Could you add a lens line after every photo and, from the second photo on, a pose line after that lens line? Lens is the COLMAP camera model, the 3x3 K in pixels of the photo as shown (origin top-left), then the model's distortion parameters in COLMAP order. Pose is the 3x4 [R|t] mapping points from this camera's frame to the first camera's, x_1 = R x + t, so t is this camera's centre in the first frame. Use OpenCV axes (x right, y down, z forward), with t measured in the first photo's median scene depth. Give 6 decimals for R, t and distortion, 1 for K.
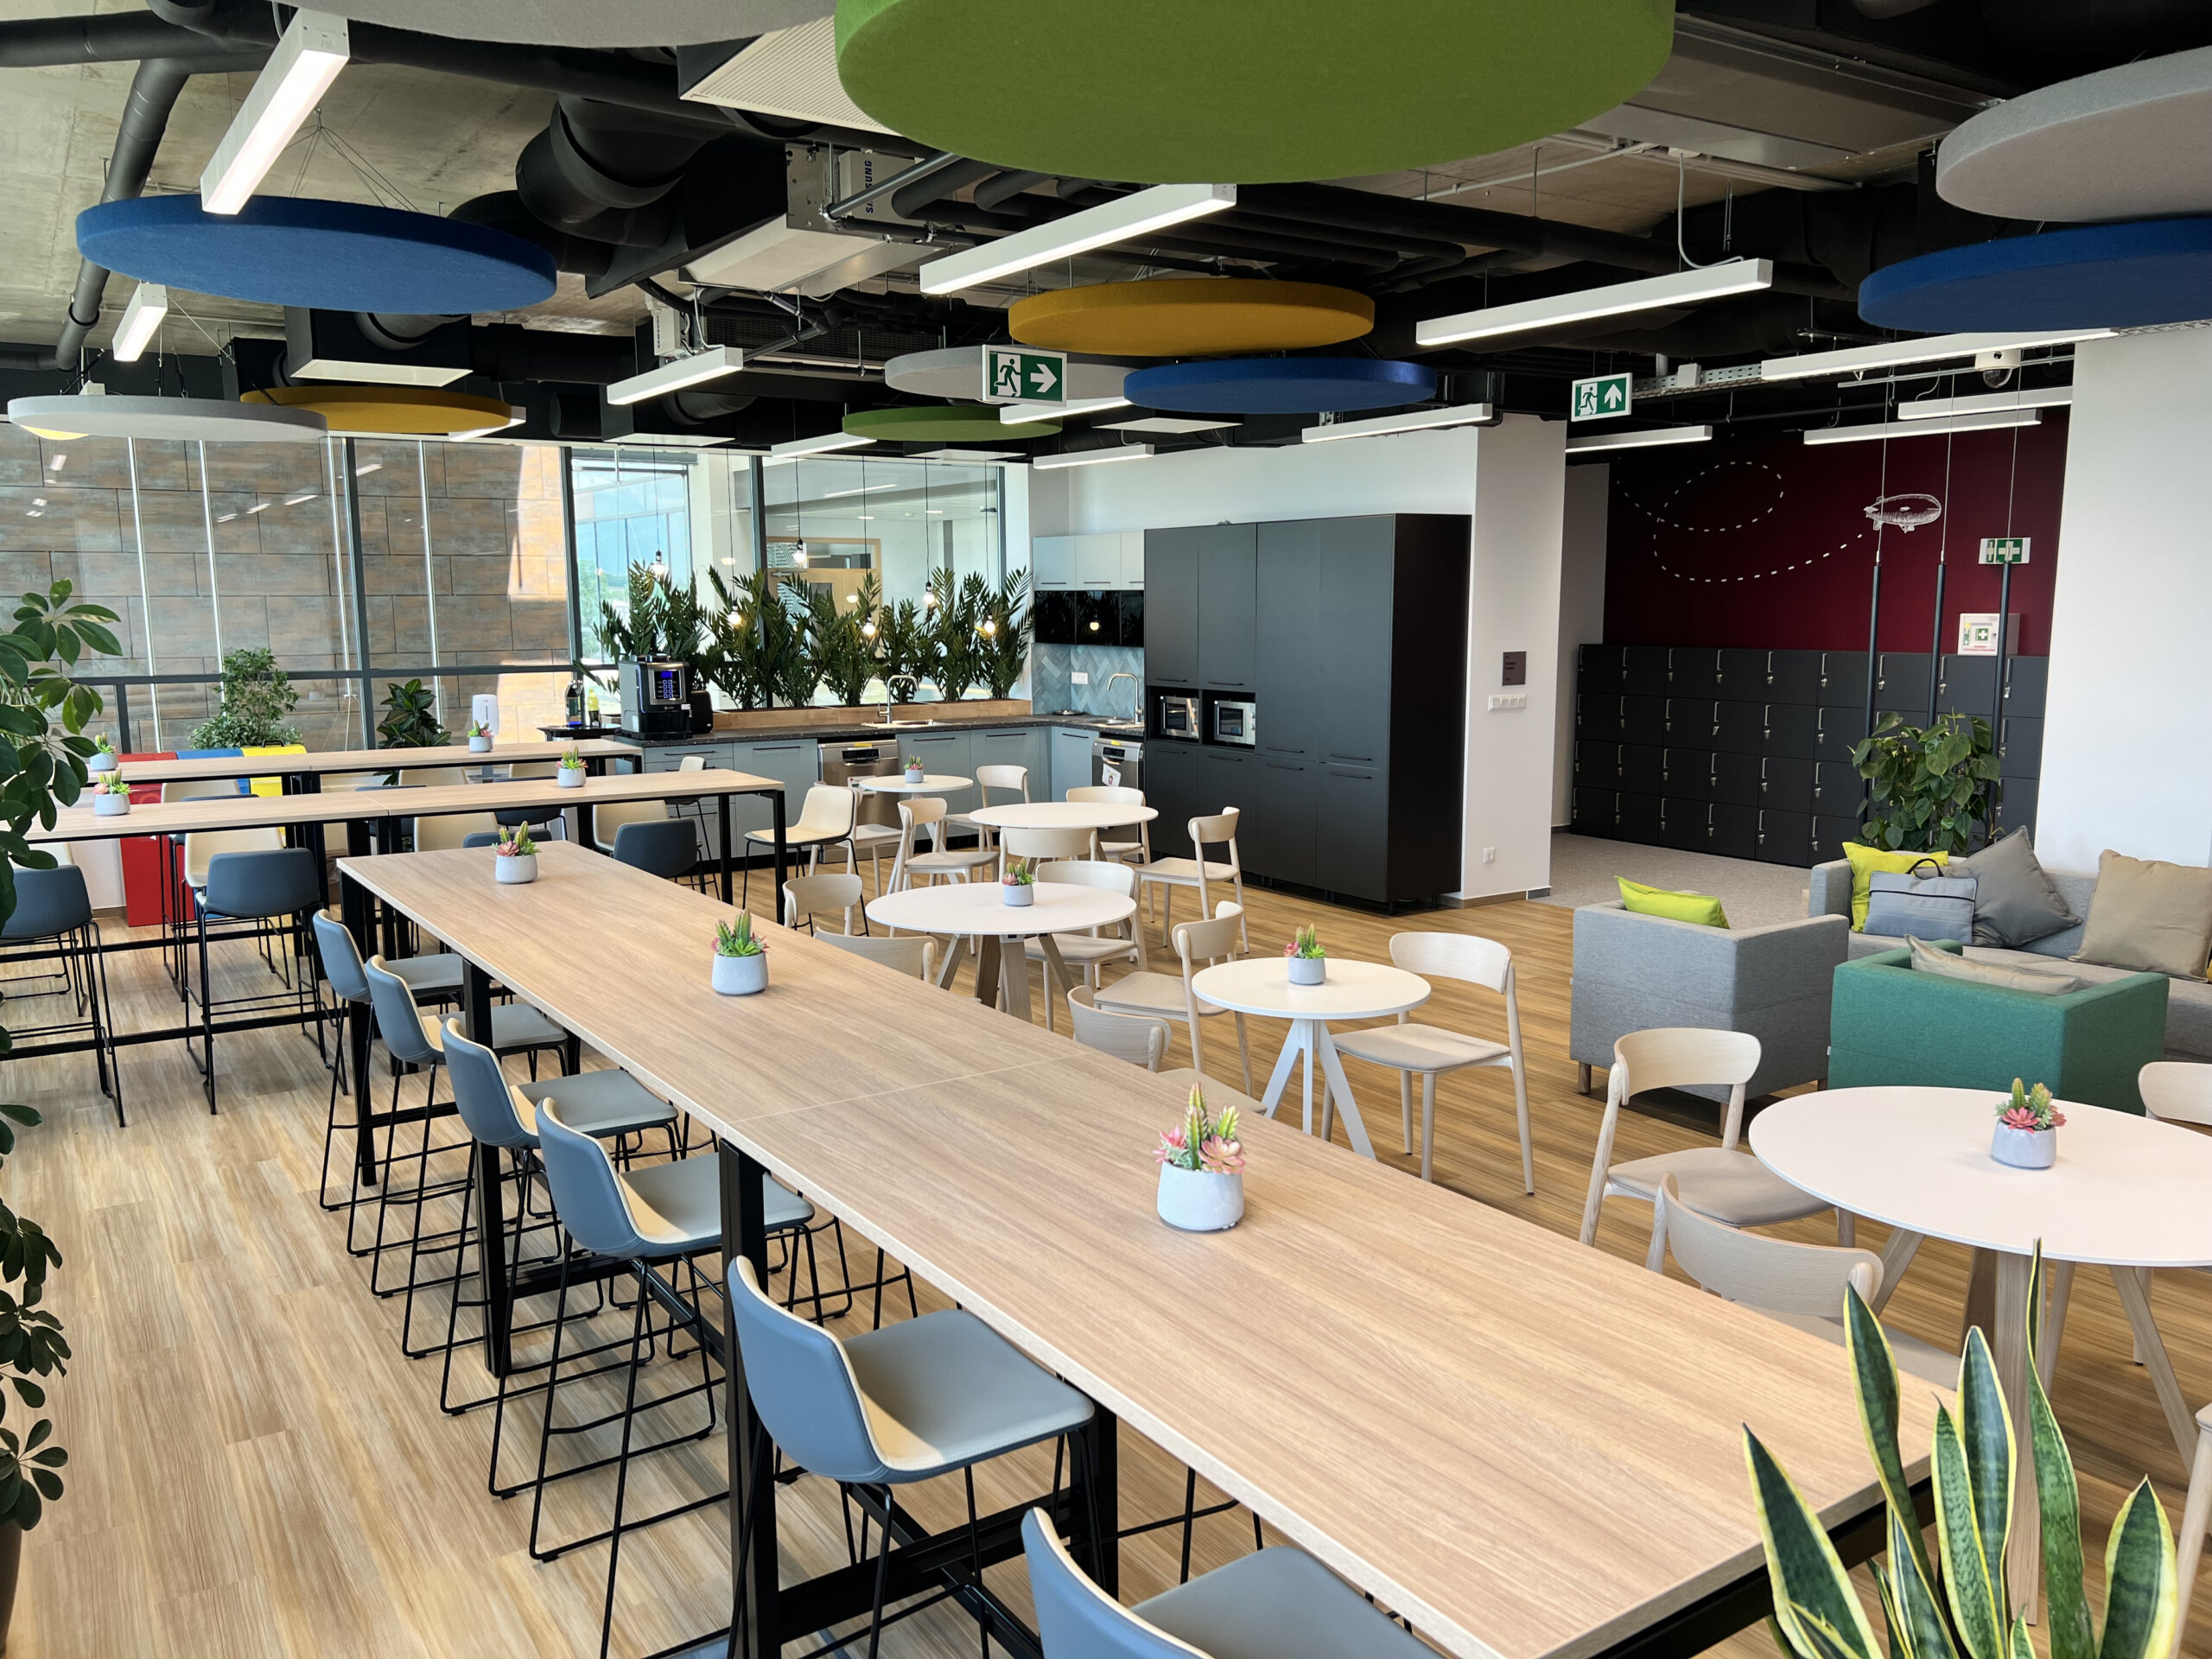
lens RADIAL K [[1671.0, 0, 1108.1], [0, 1671.0, 851.6], [0, 0, 1]] dist [0.033619, -0.045965]
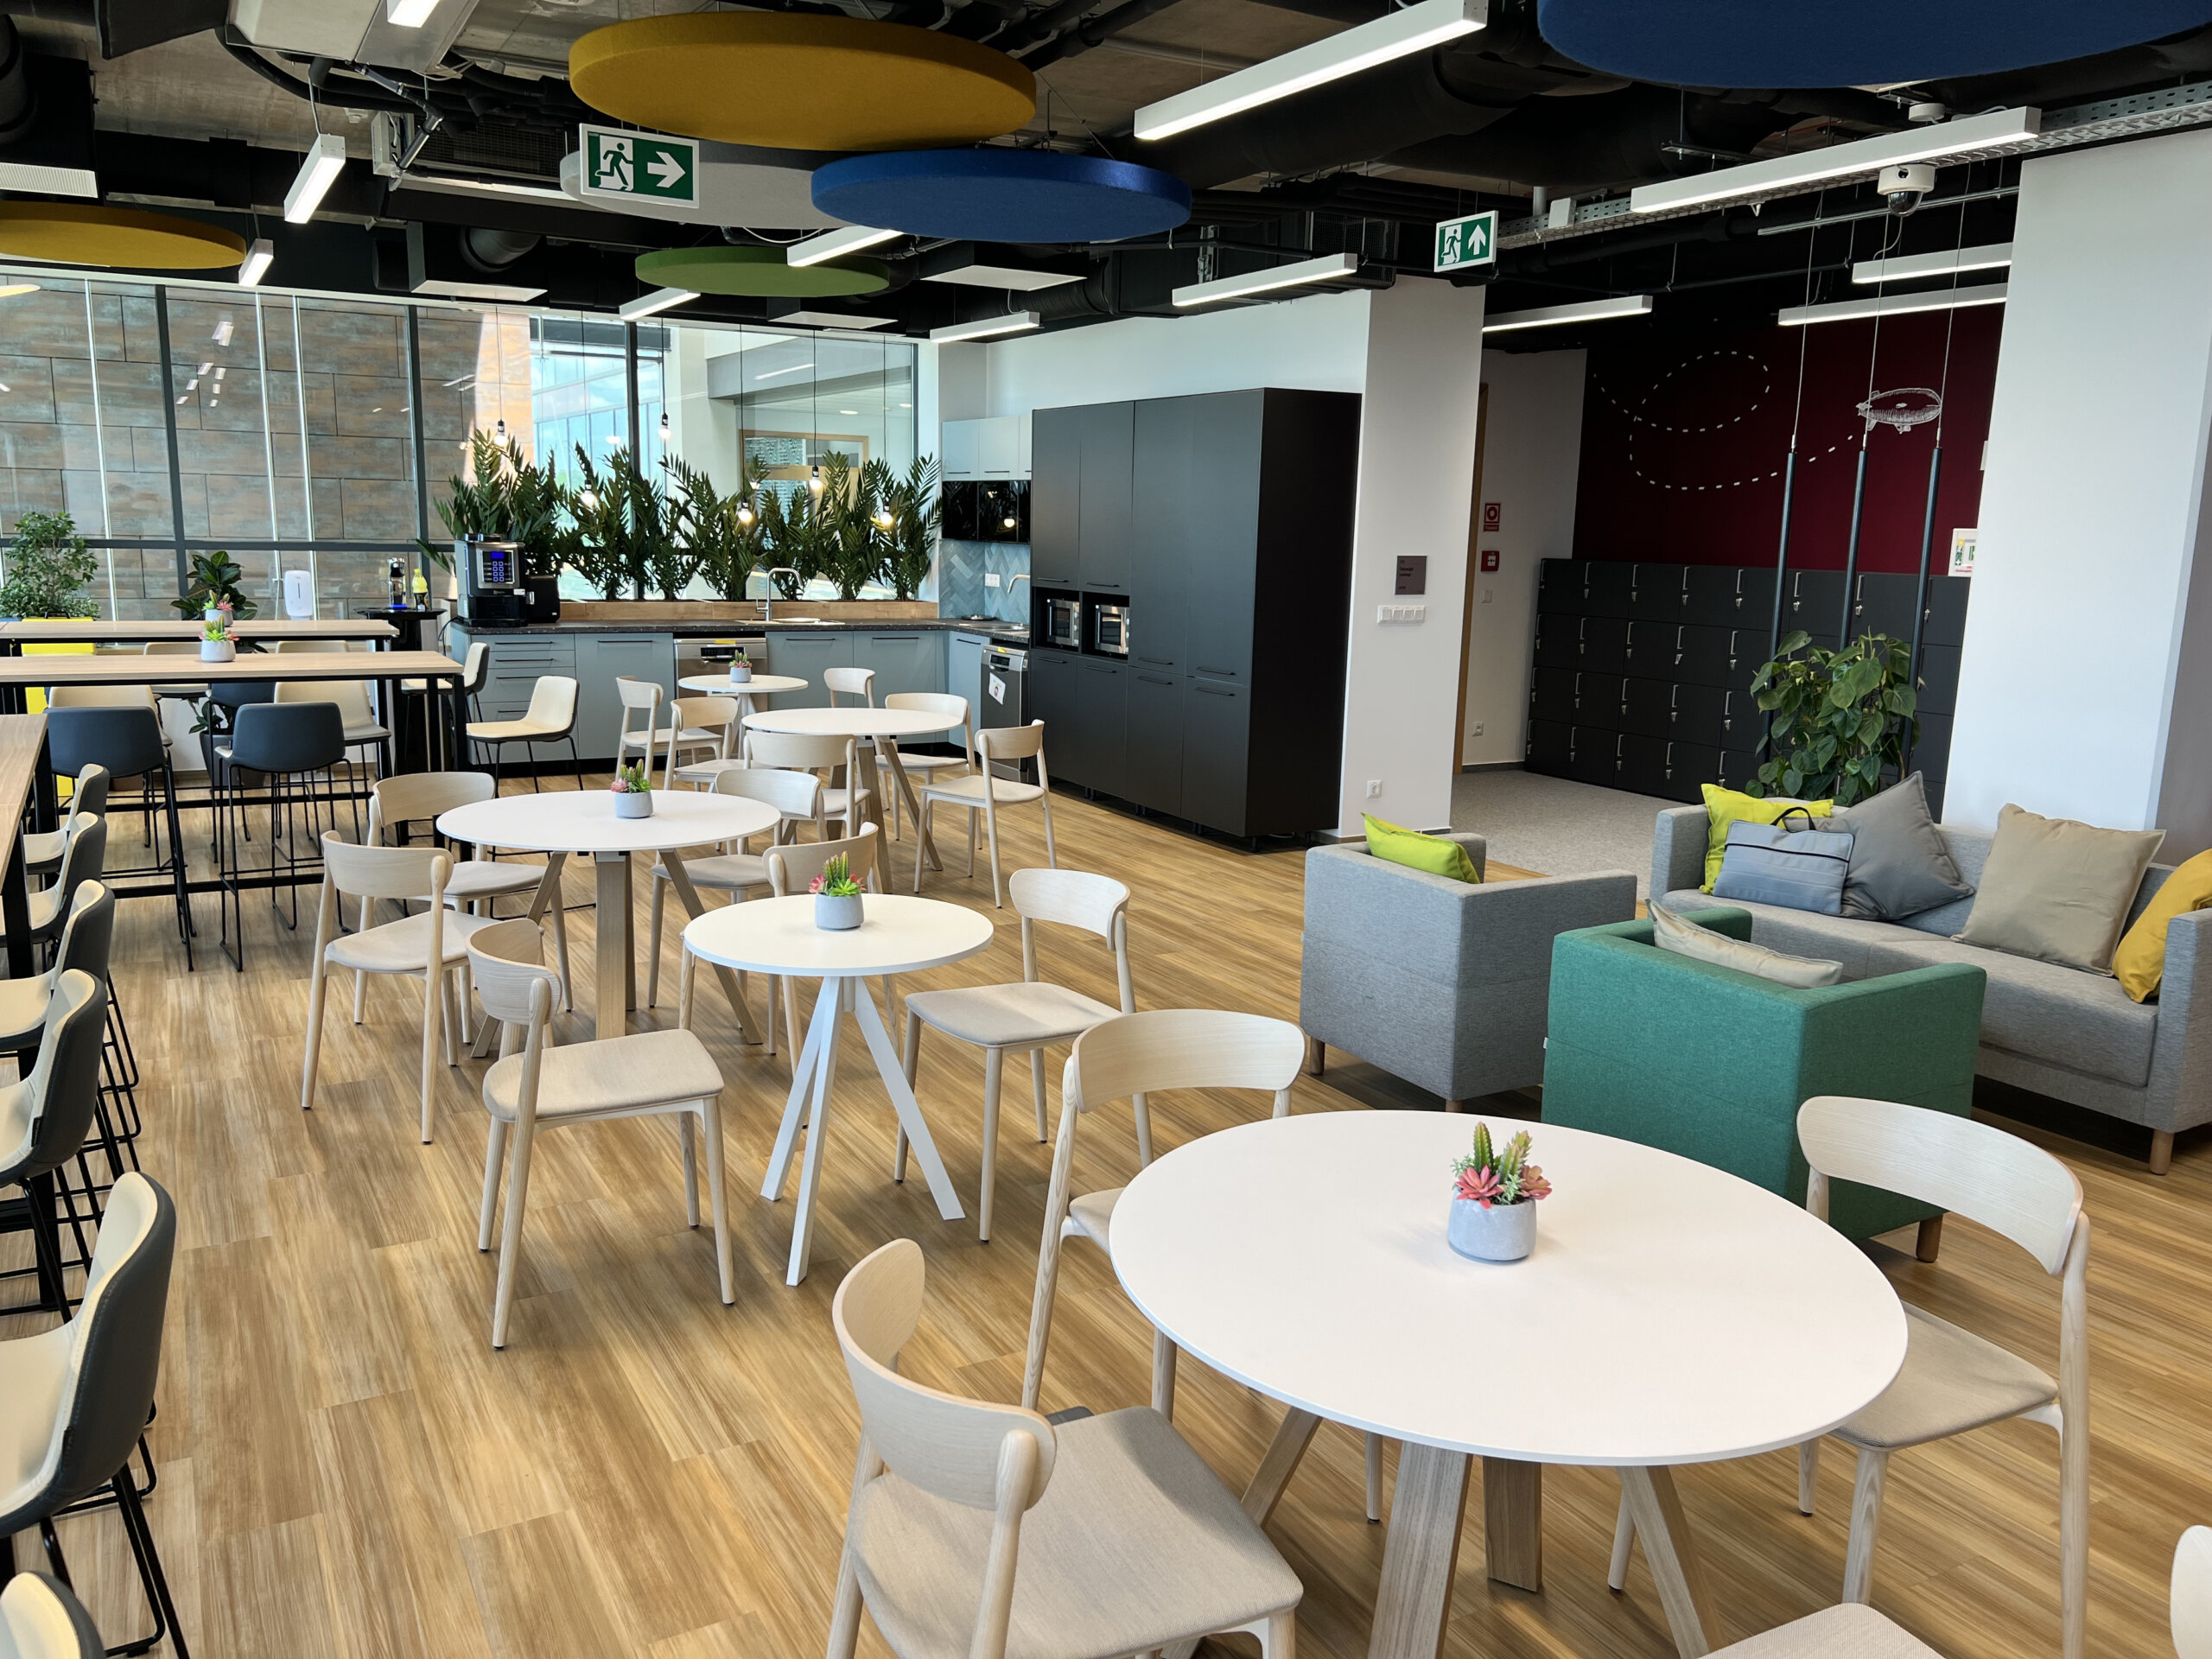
lens RADIAL K [[1676.9, 0, 1094.5], [0, 1676.9, 834.2], [0, 0, 1]] dist [0.019656, -0.001487]
pose [[0.996672, 0.042001, -0.069861, 0.145073], [-0.039715, 0.998639, 0.033792, 0.002269], [0.071185, -0.030905, 0.996984, 0.114422]]
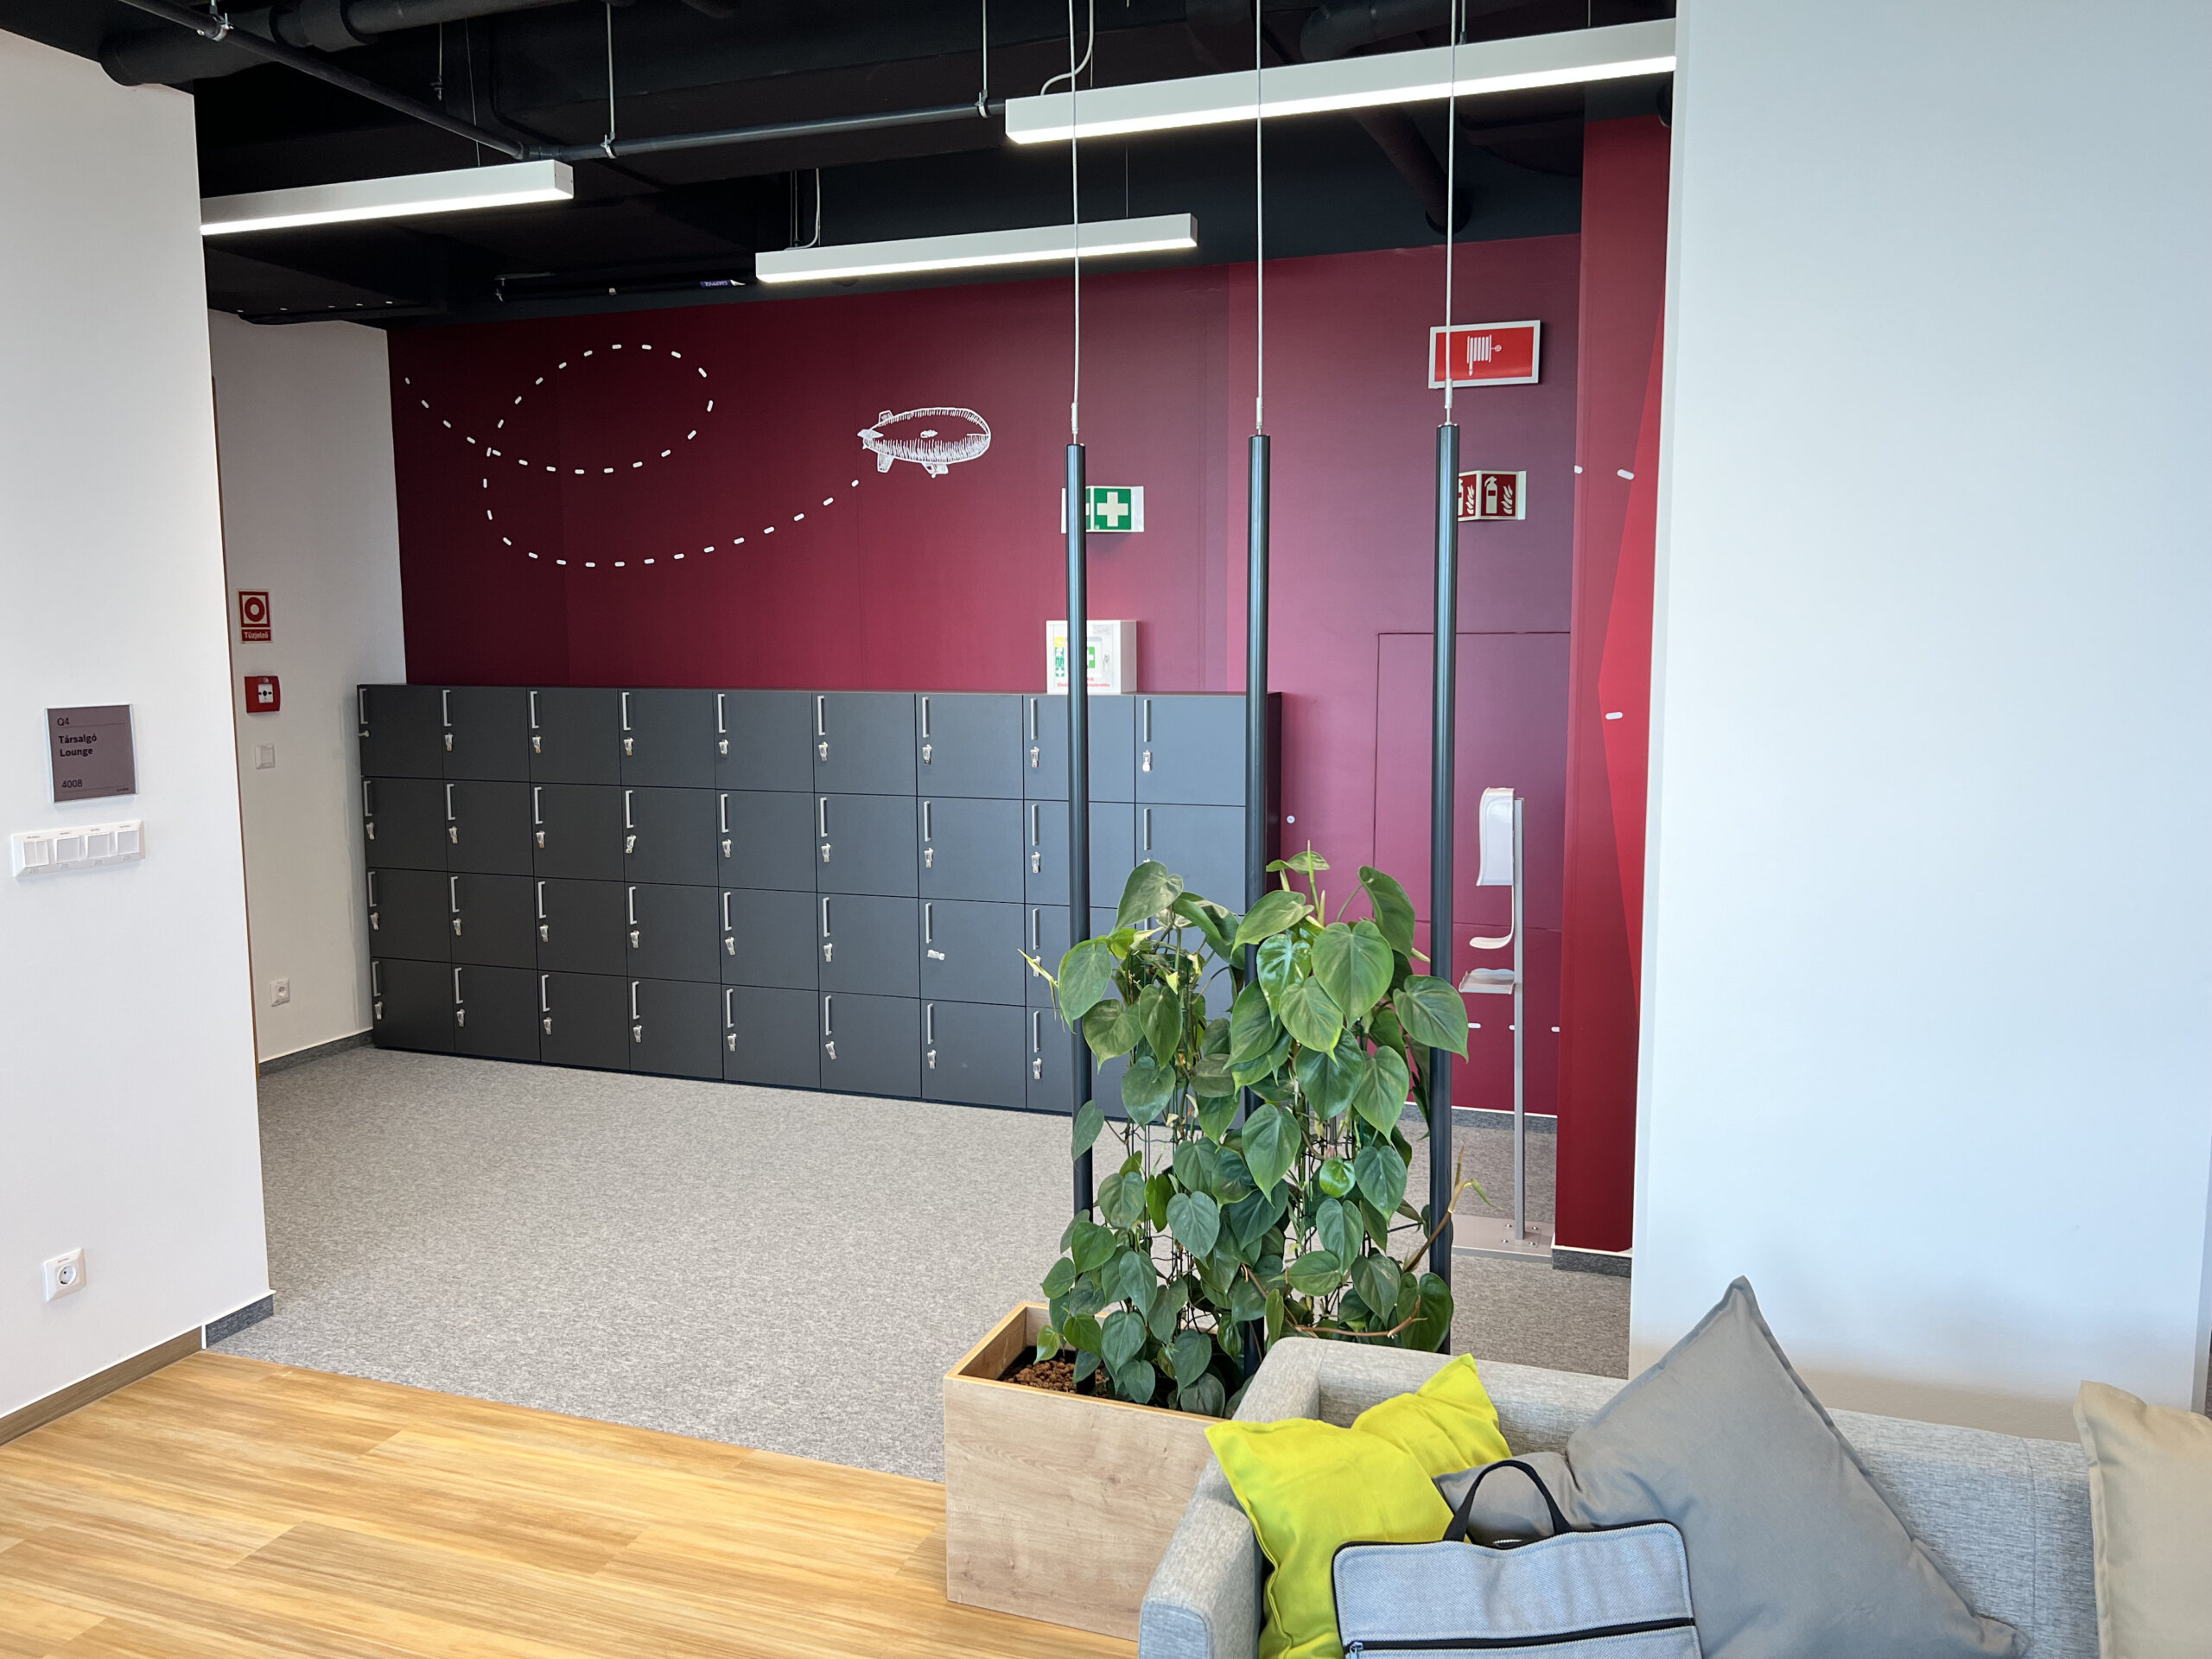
lens RADIAL K [[1676.9, 0, 1094.5], [0, 1676.9, 834.2], [0, 0, 1]] dist [0.019656, -0.001487]
pose [[0.806725, -0.067305, 0.587082, 0.201281], [0.087720, 0.996125, -0.006339, -0.070083], [-0.584381, 0.056612, 0.809503, 0.576344]]
